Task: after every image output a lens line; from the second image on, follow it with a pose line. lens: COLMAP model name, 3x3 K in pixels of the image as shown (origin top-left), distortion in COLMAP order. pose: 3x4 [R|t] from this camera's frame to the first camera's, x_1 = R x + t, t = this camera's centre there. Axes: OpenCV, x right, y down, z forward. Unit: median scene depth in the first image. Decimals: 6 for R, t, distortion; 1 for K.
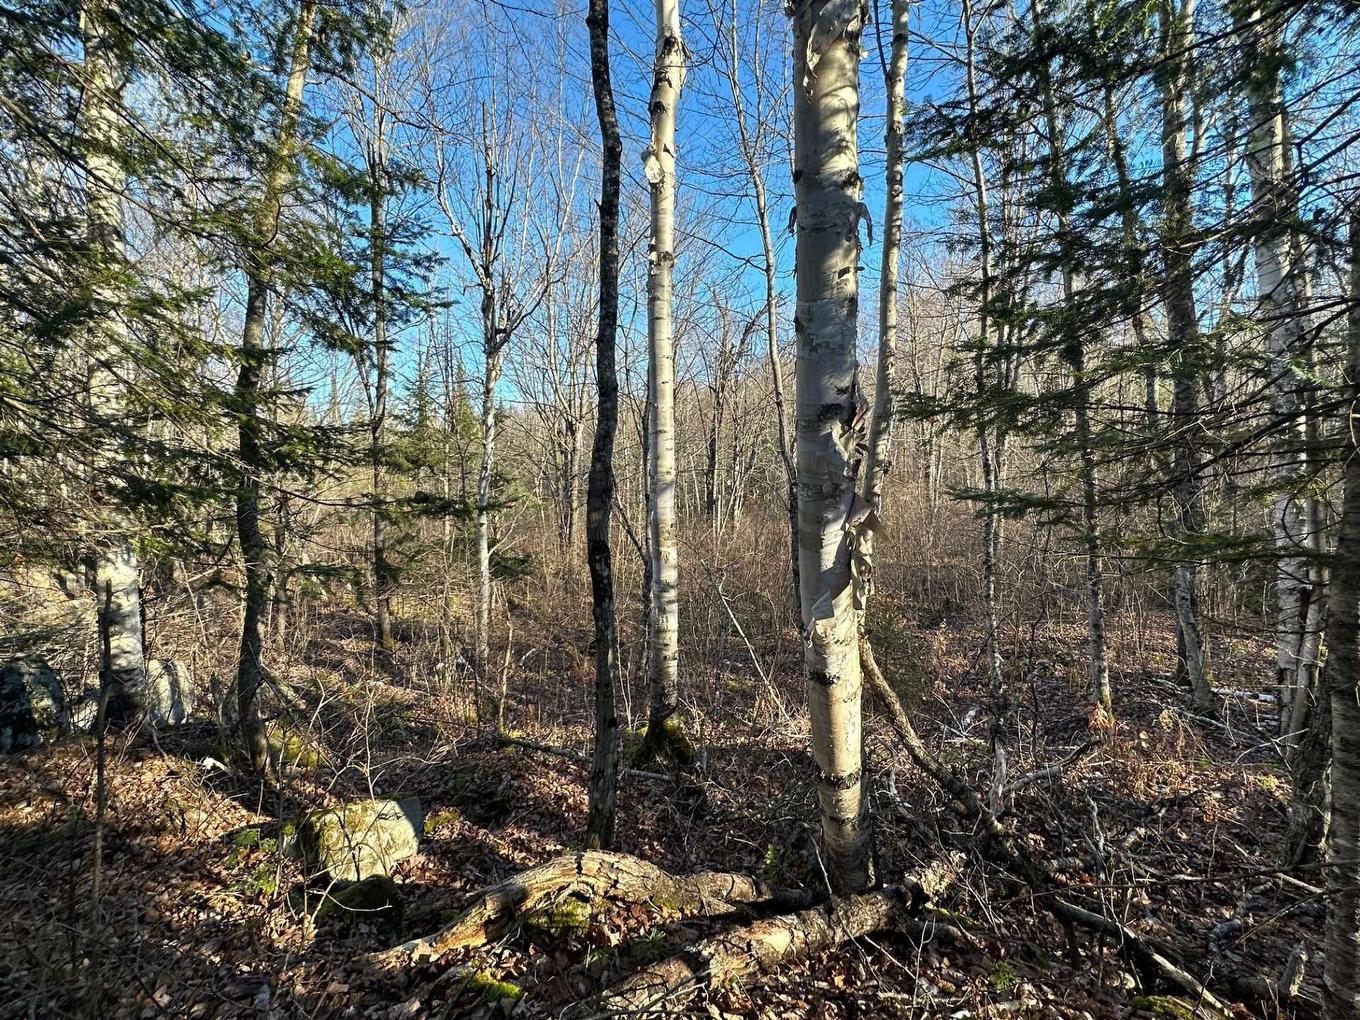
lens RADIAL K [[626.5, 0, 680.0], [0, 626.5, 510.0], [0, 0, 1]] dist [-0.001084, 0.000366]
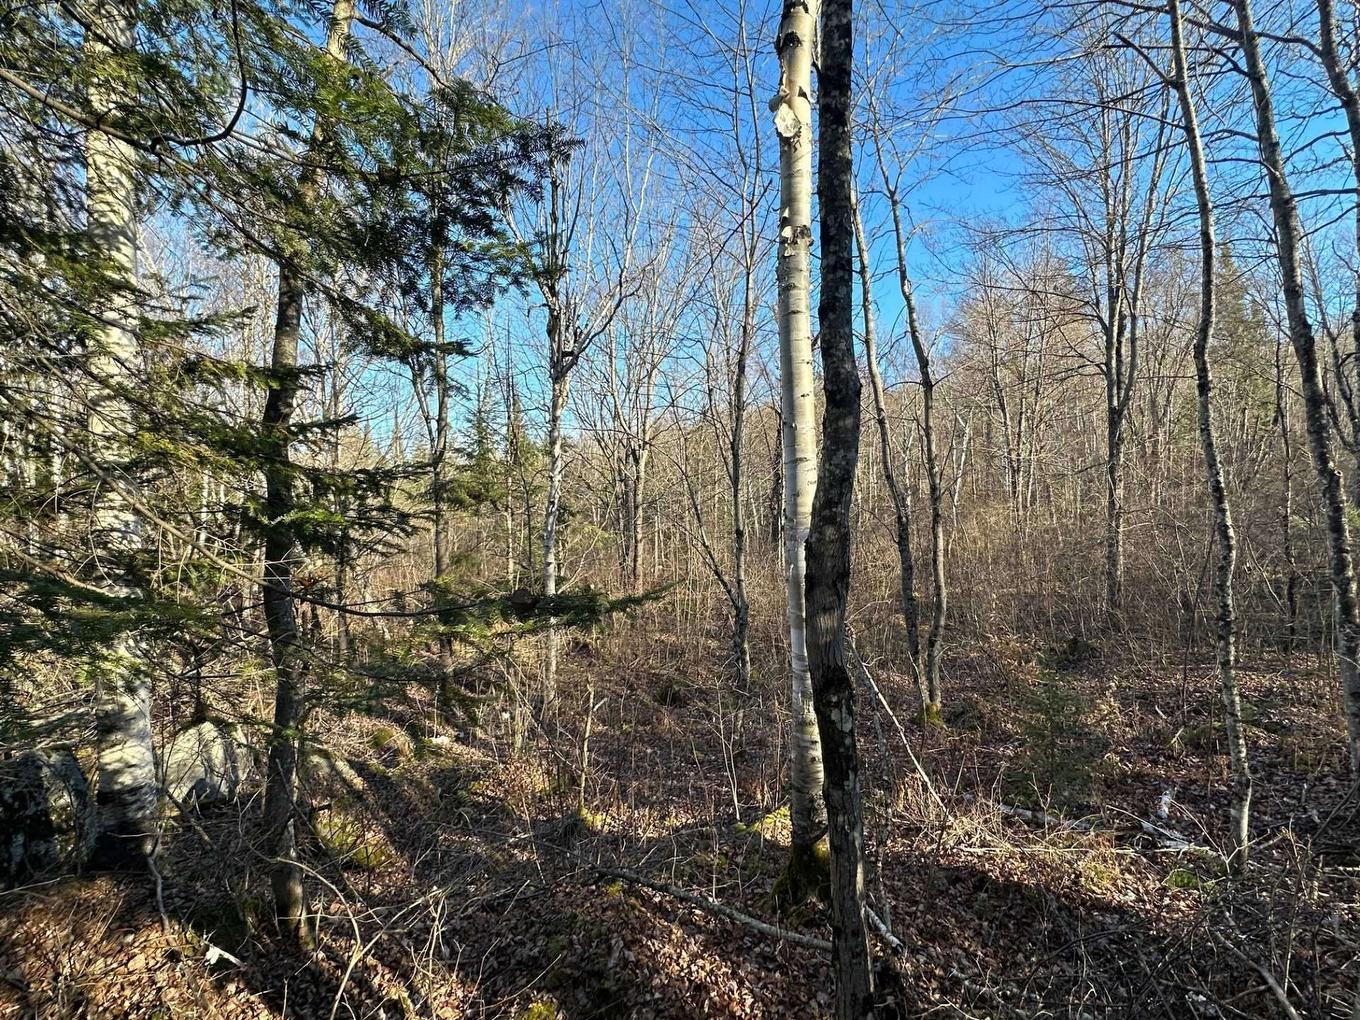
lens RADIAL K [[626.5, 0, 680.0], [0, 626.5, 510.0], [0, 0, 1]] dist [-0.001084, 0.000366]
pose [[0.996386, -0.025421, -0.081047, -0.063504], [0.022334, 0.998998, -0.038771, -0.020713], [0.081951, 0.036821, 0.995956, 0.126980]]
